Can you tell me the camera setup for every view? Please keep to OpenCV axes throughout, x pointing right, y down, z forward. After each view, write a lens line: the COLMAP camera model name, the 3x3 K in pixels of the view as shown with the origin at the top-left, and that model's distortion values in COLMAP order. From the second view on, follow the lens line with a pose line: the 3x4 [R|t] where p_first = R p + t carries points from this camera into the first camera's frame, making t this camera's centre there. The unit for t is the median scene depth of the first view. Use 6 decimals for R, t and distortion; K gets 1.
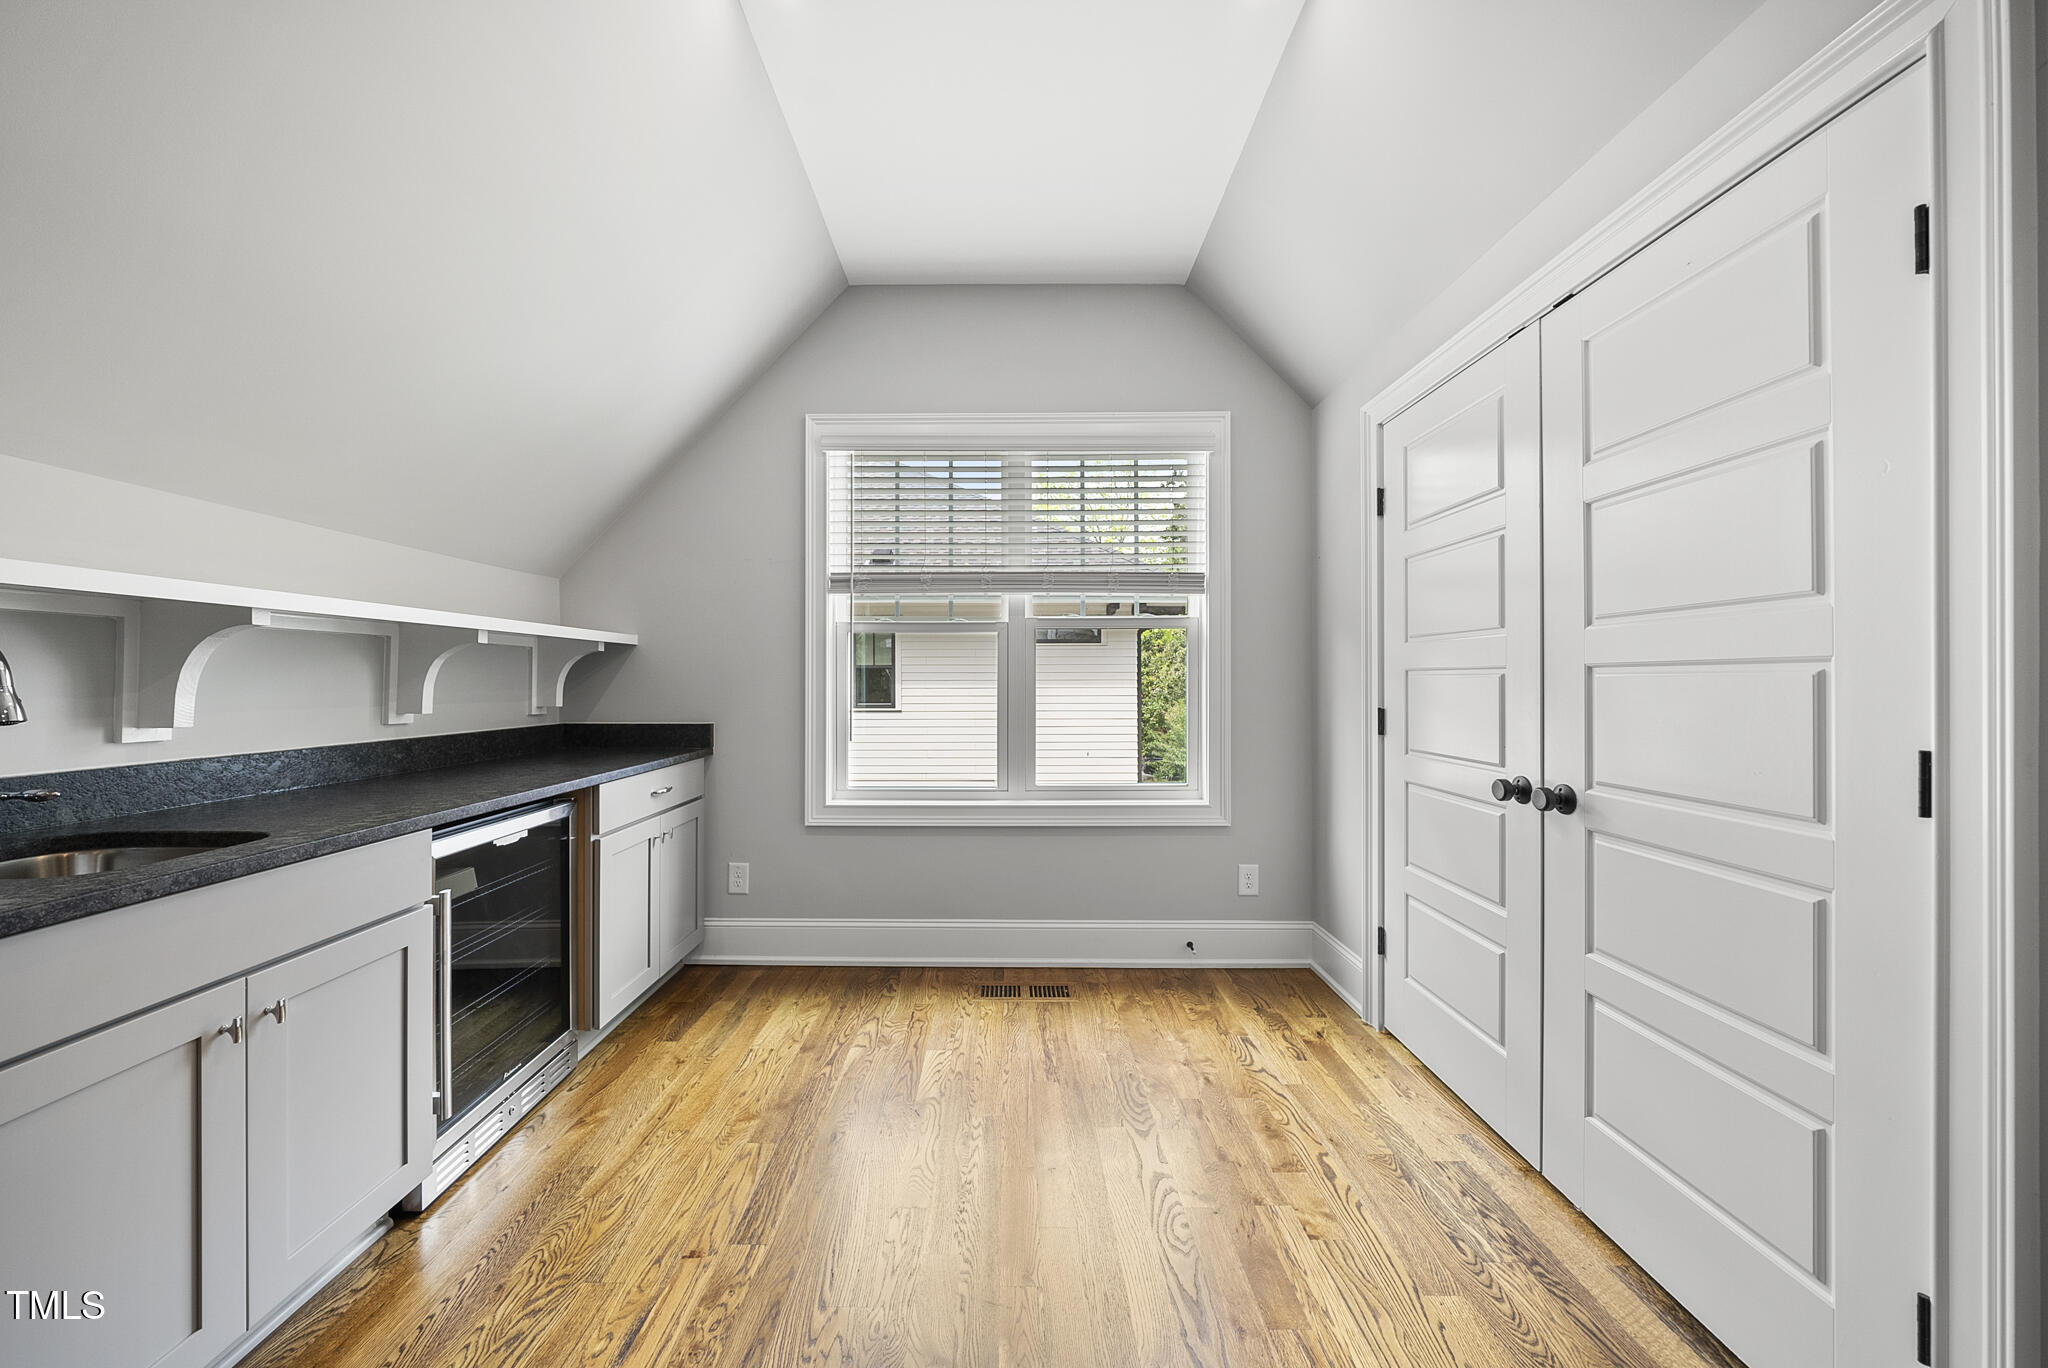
lens RADIAL K [[705.2, 0, 1008.9], [0, 705.2, 680.0], [0, 0, 1]] dist [0.003079, -0.000268]
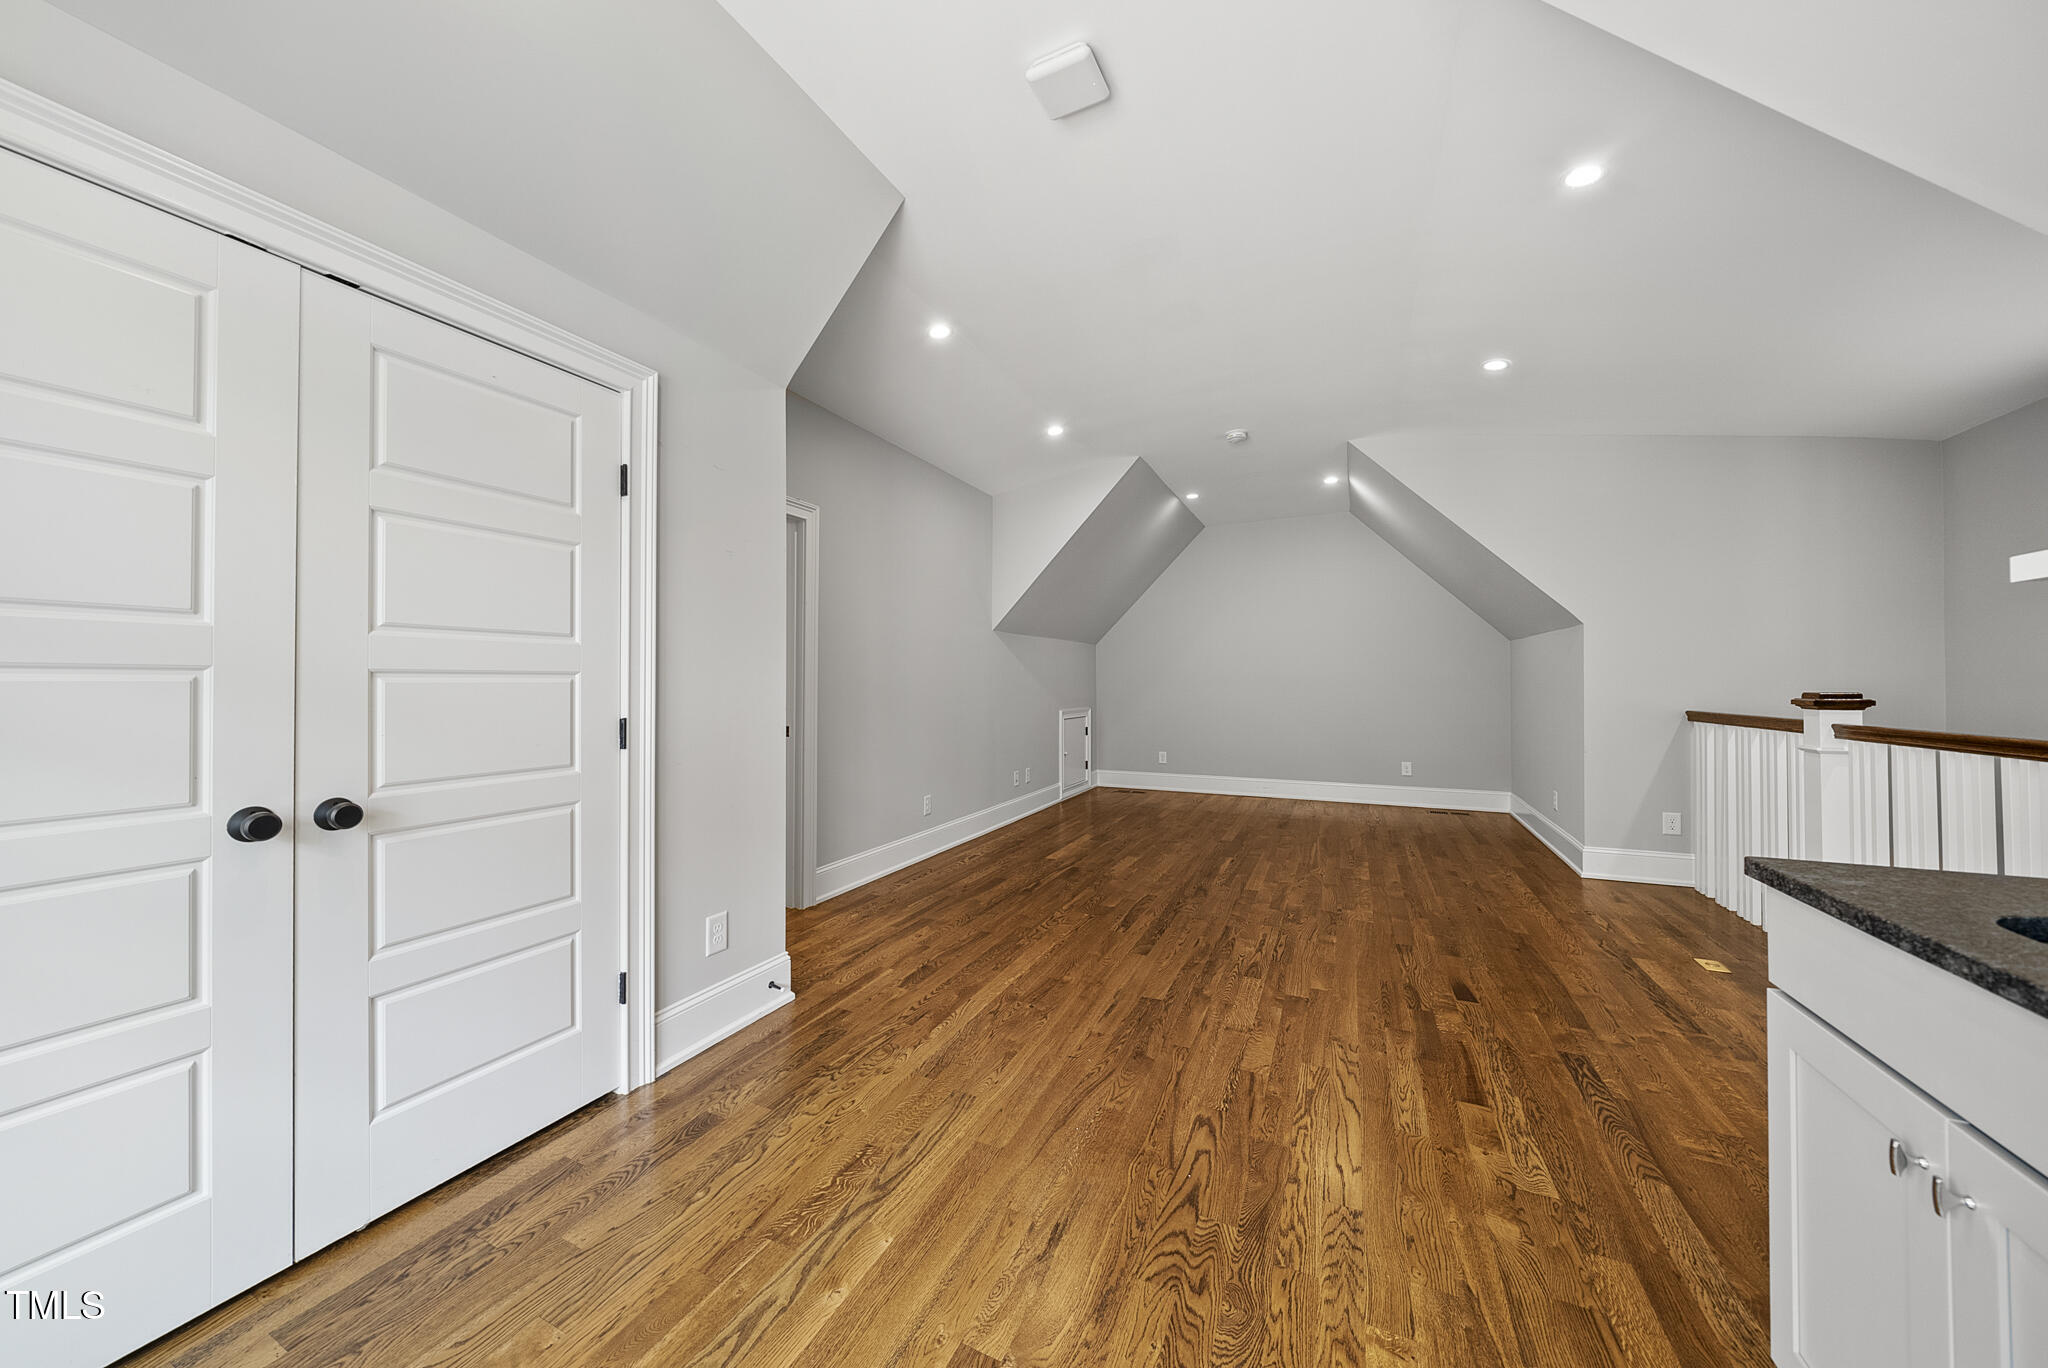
lens RADIAL K [[705.2, 0, 1013.1], [0, 705.2, 683.4], [0, 0, 1]] dist [0.003079, -0.000268]
pose [[-0.906224, 0.005757, 0.422759, -0.429757], [0.002042, 0.999955, -0.009240, 0.007103], [-0.422793, -0.007510, -0.906195, 1.528492]]
